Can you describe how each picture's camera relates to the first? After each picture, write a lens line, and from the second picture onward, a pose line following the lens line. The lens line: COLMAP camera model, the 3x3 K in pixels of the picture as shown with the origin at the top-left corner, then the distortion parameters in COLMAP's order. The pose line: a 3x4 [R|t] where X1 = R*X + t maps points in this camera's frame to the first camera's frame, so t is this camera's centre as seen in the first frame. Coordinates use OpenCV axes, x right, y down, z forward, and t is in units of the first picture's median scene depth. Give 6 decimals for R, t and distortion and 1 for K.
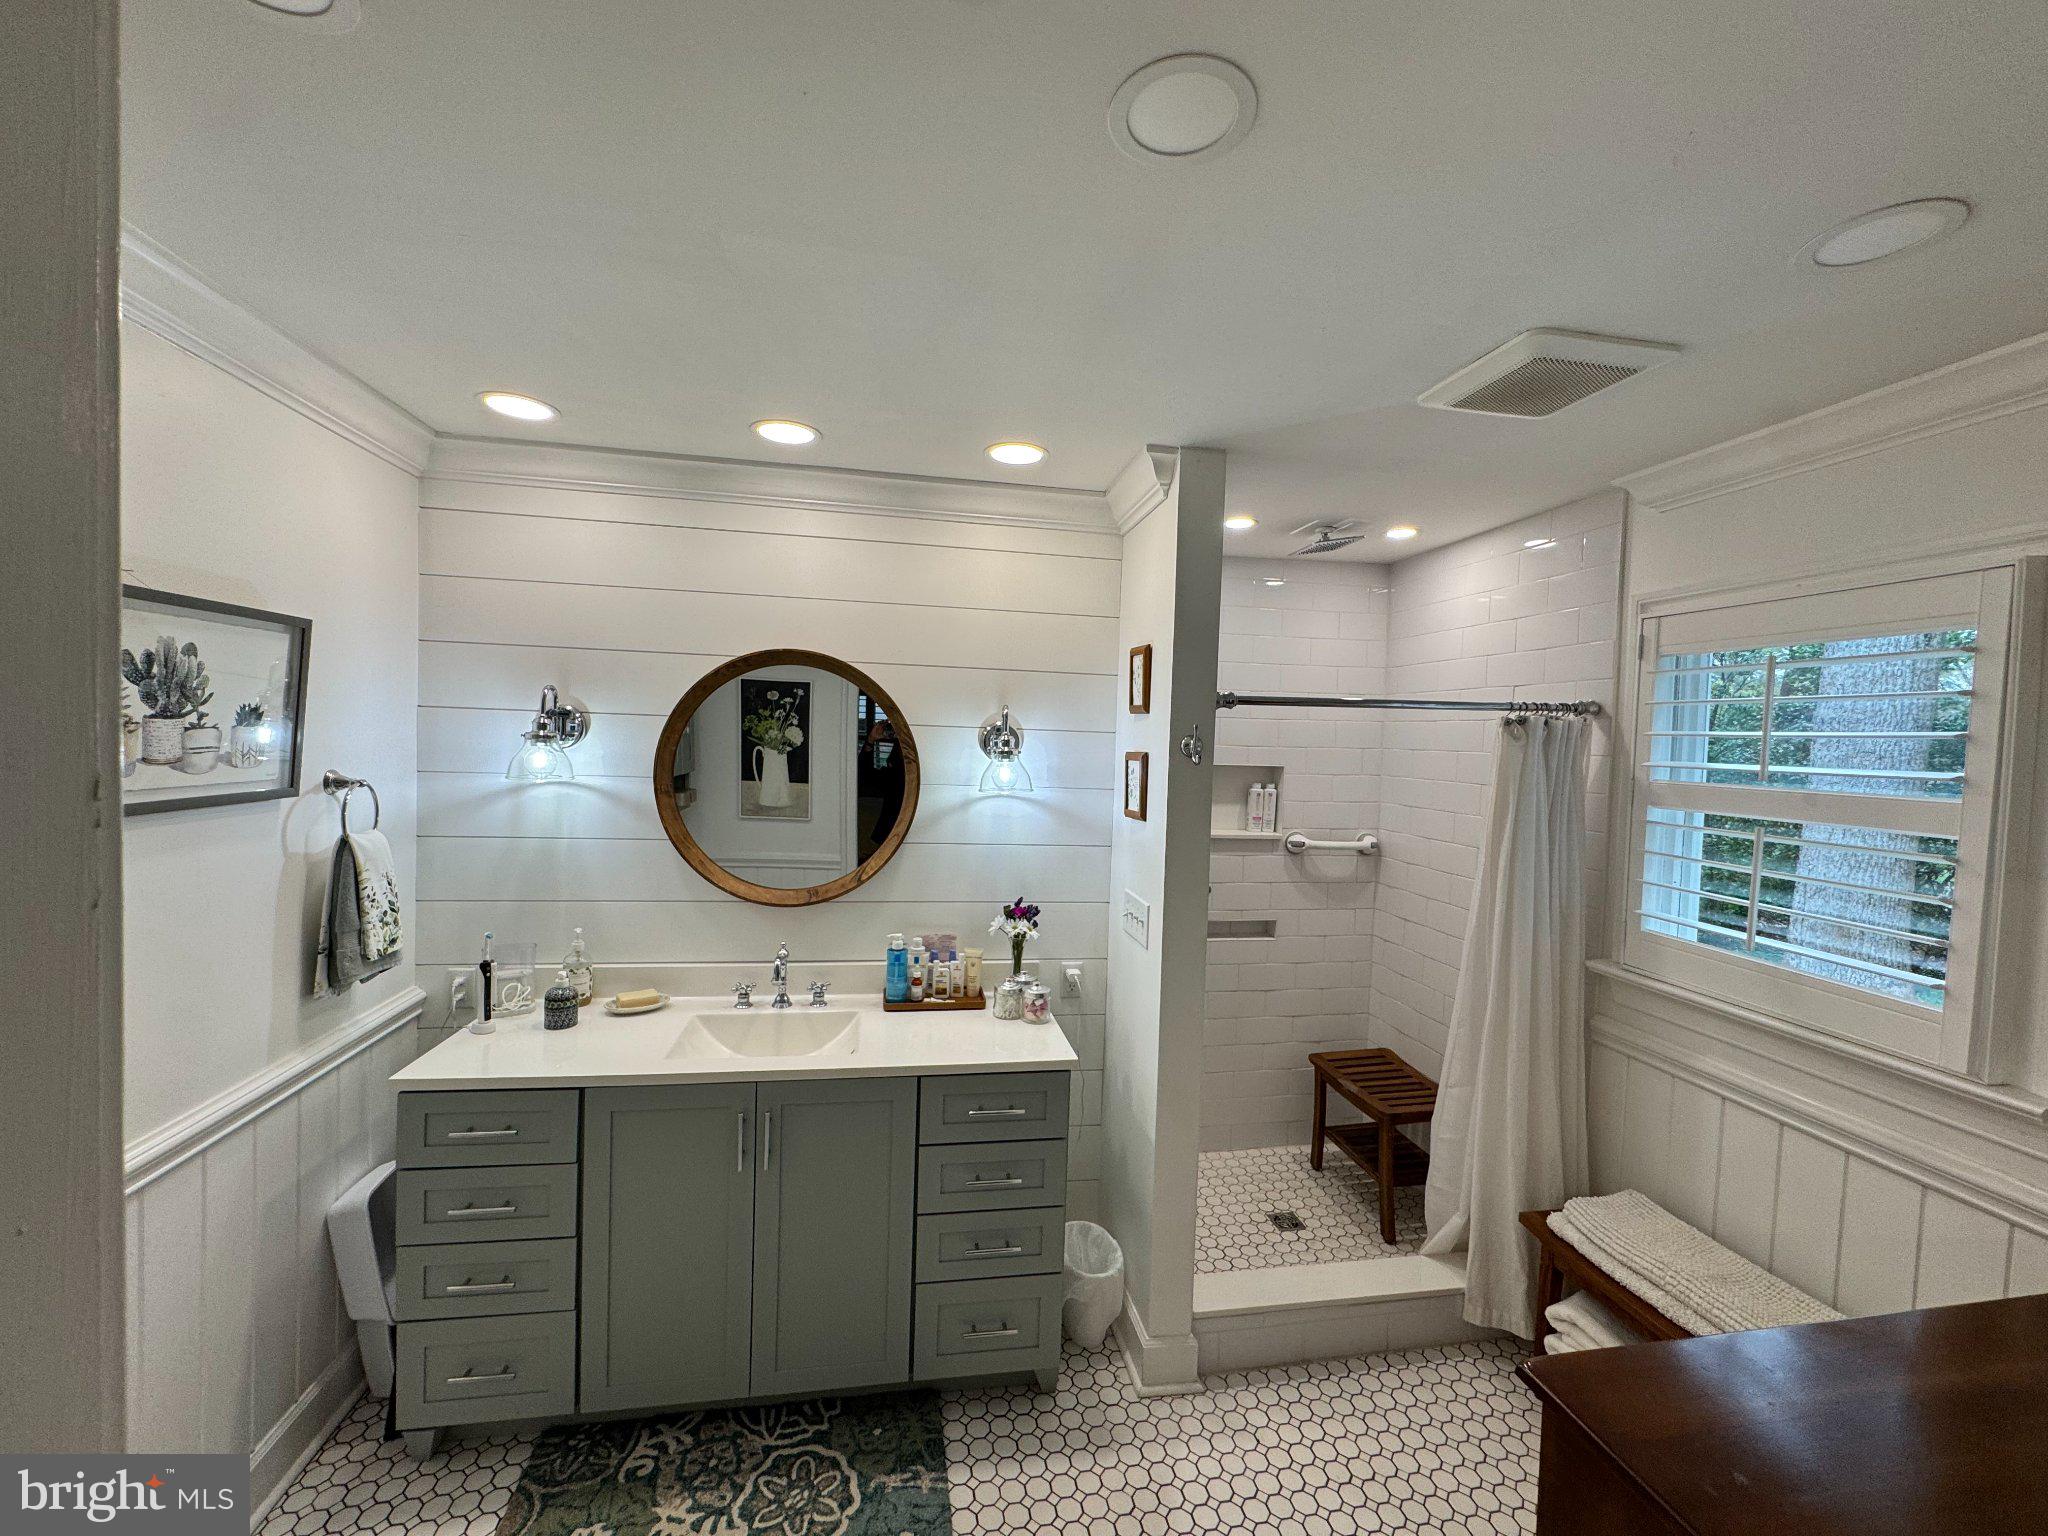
lens RADIAL K [[820.8, 0, 1026.8], [0, 820.8, 770.2], [0, 0, 1]] dist [-0.005250, 0.000691]
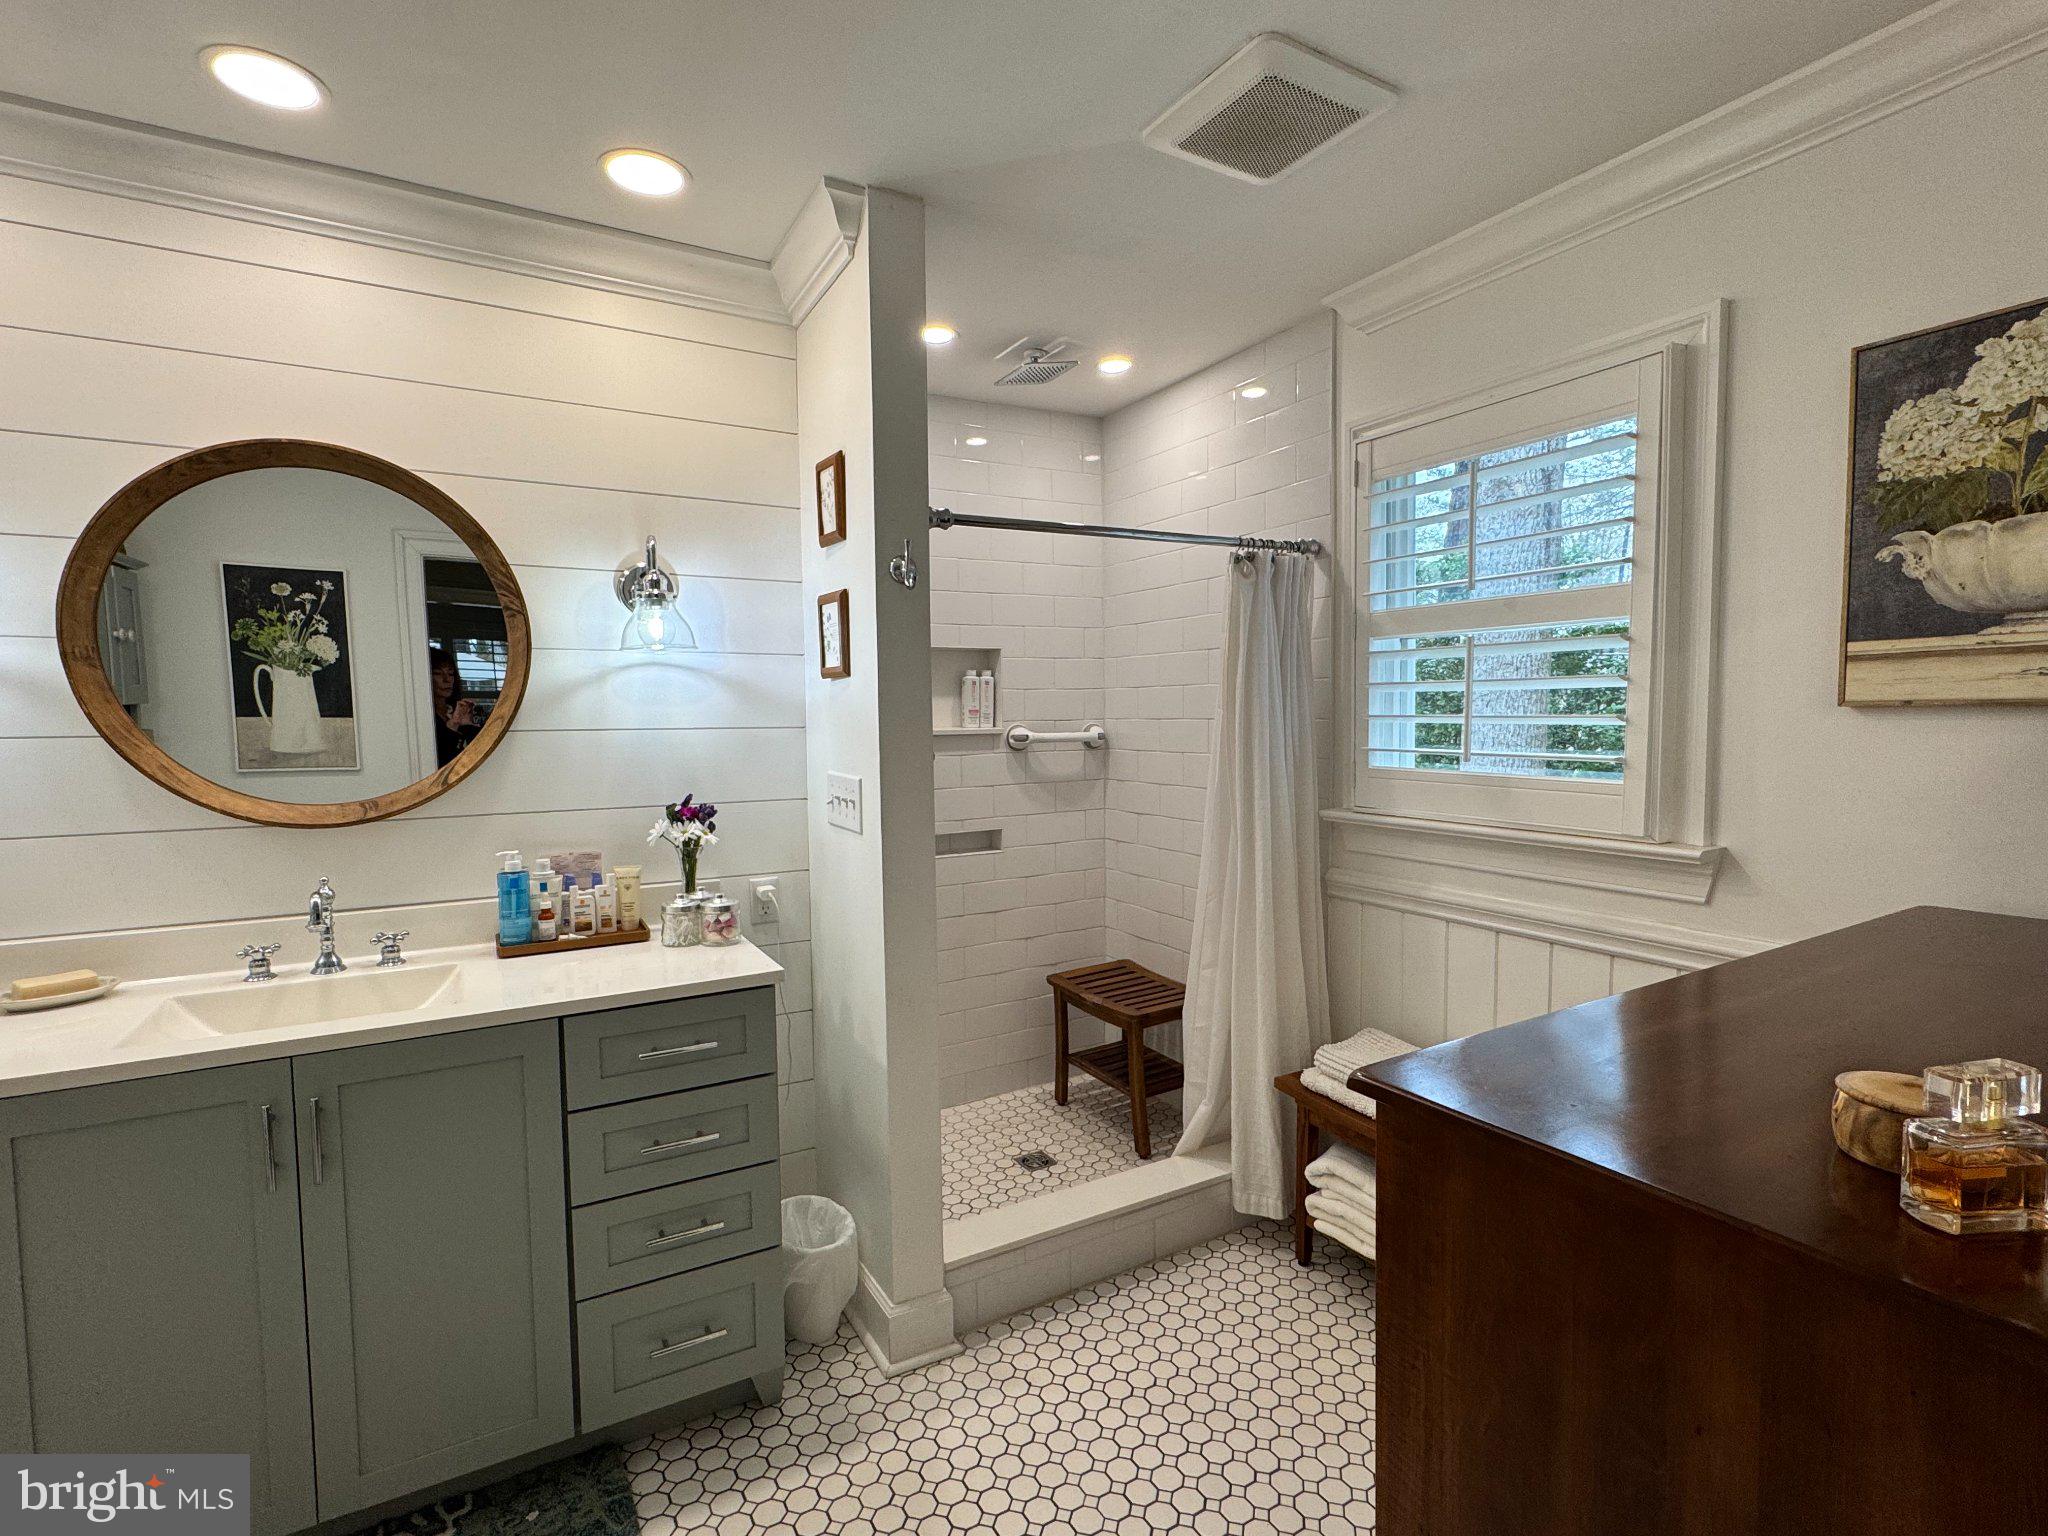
lens RADIAL K [[969.7, 0, 1024.9], [0, 969.7, 772.4], [0, 0, 1]] dist [-0.005213, 0.001048]
pose [[0.938885, -0.063757, 0.338276, -0.020024], [0.054555, 0.997838, 0.036652, 0.135503], [-0.339882, -0.015957, 0.940333, 0.059227]]
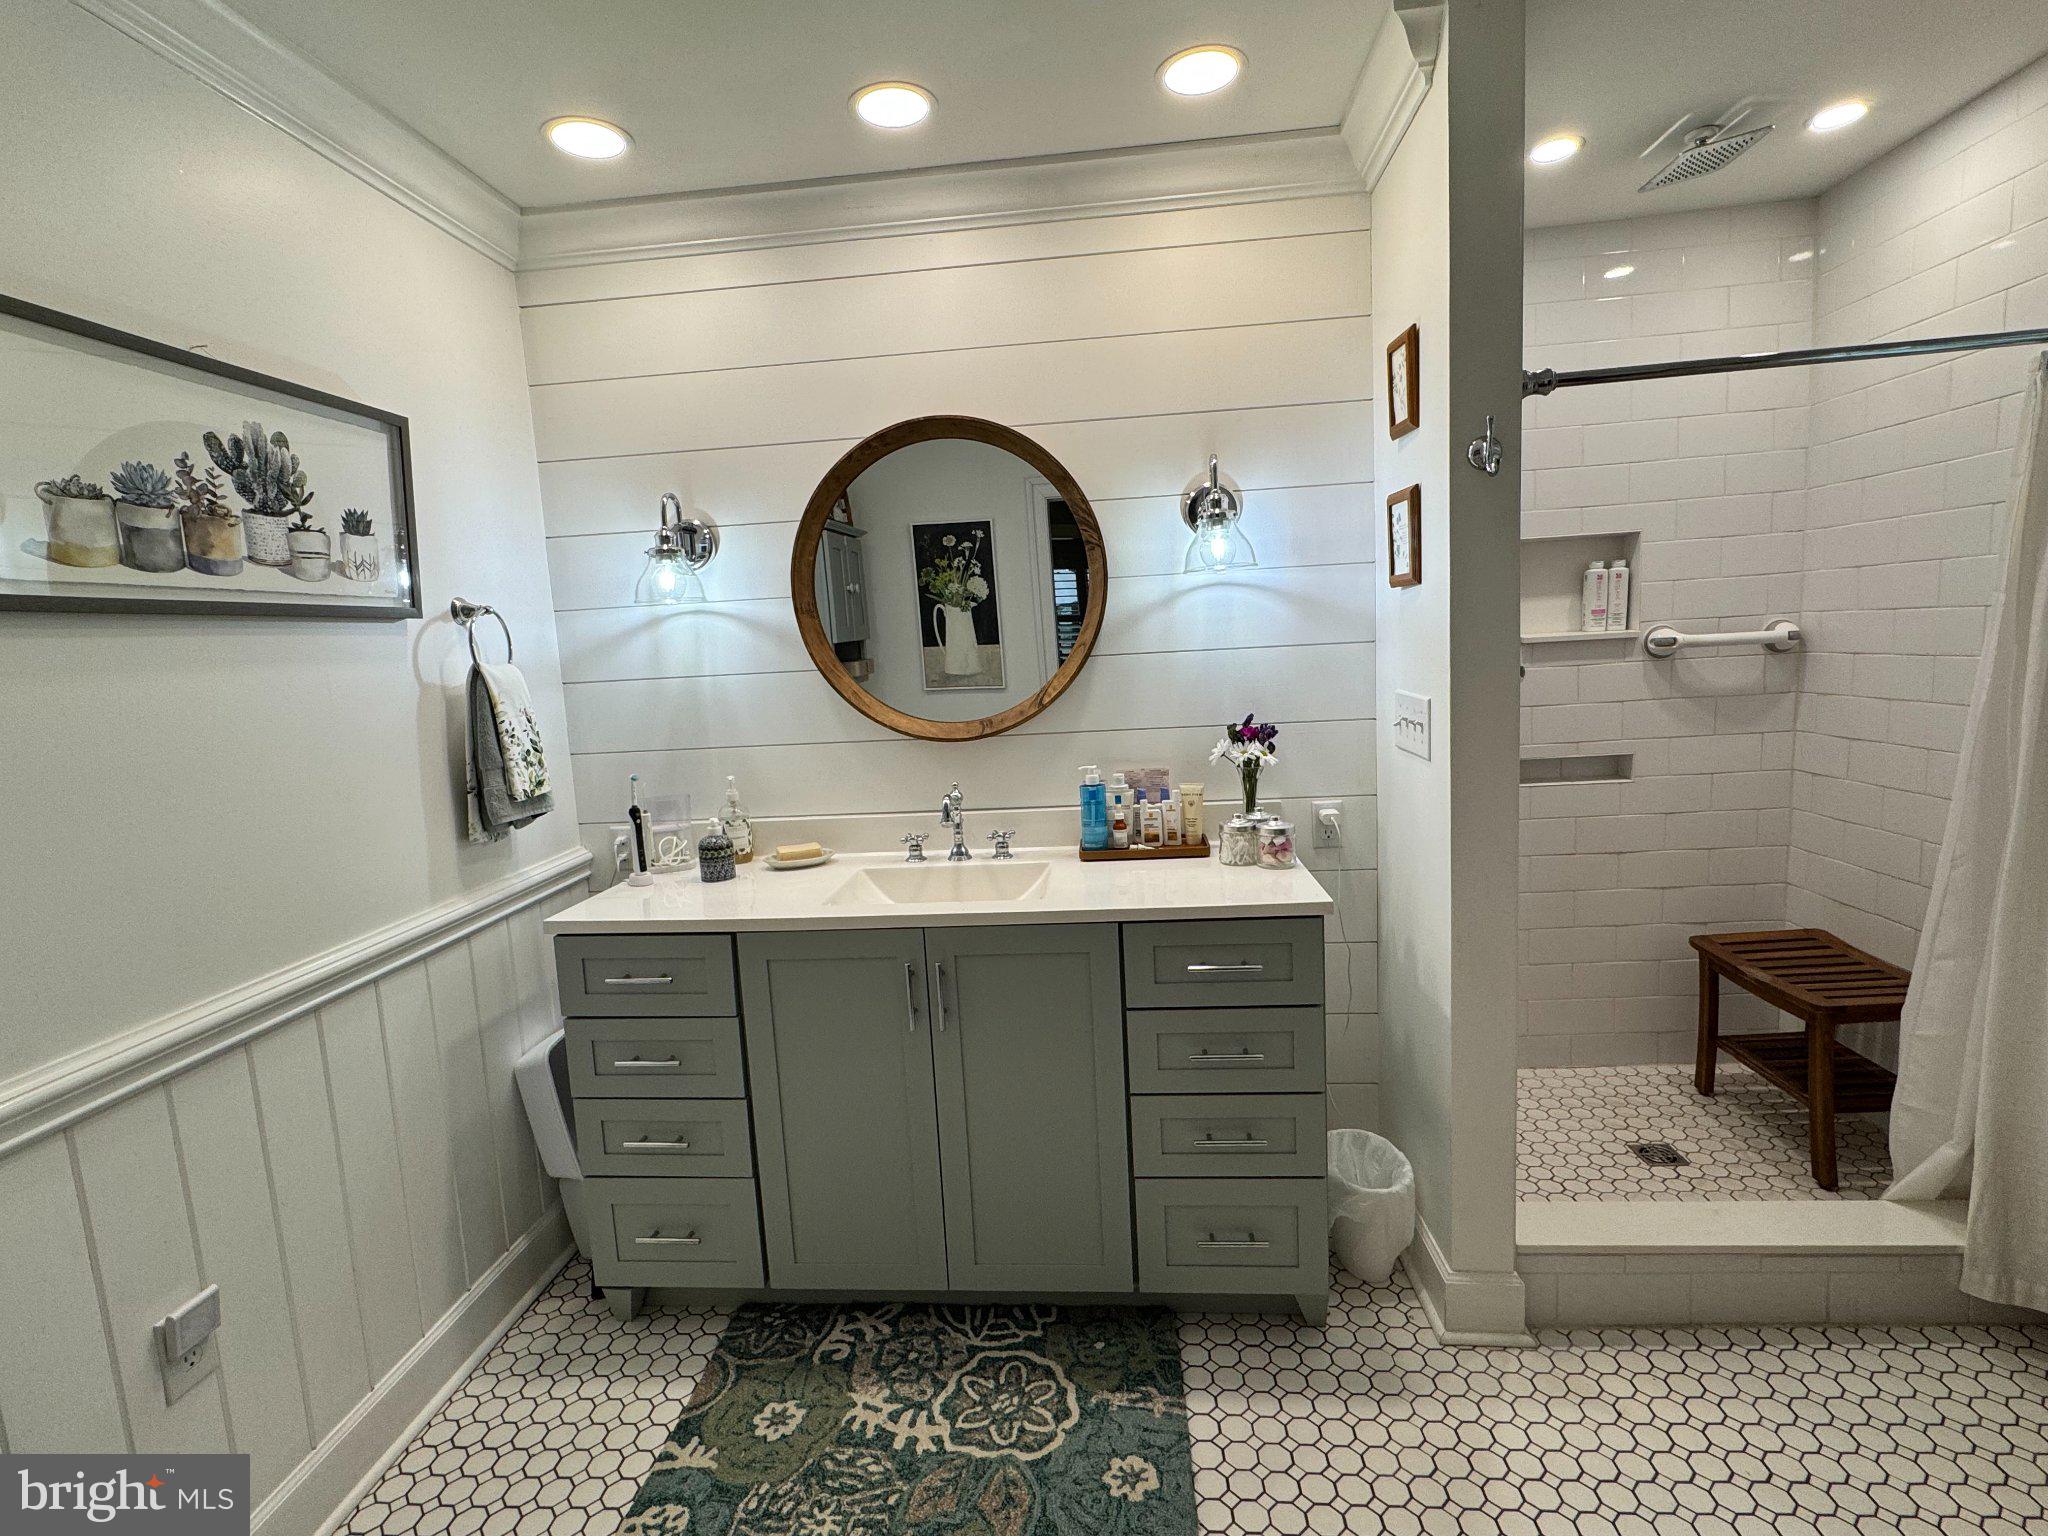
lens RADIAL K [[969.7, 0, 1022.5], [0, 969.7, 770.2], [0, 0, 1]] dist [-0.005213, 0.001048]
pose [[0.962177, -0.052720, -0.267276, 0.030775], [0.078387, 0.993182, 0.086284, 0.128436], [0.260905, -0.103971, 0.959749, 0.093056]]
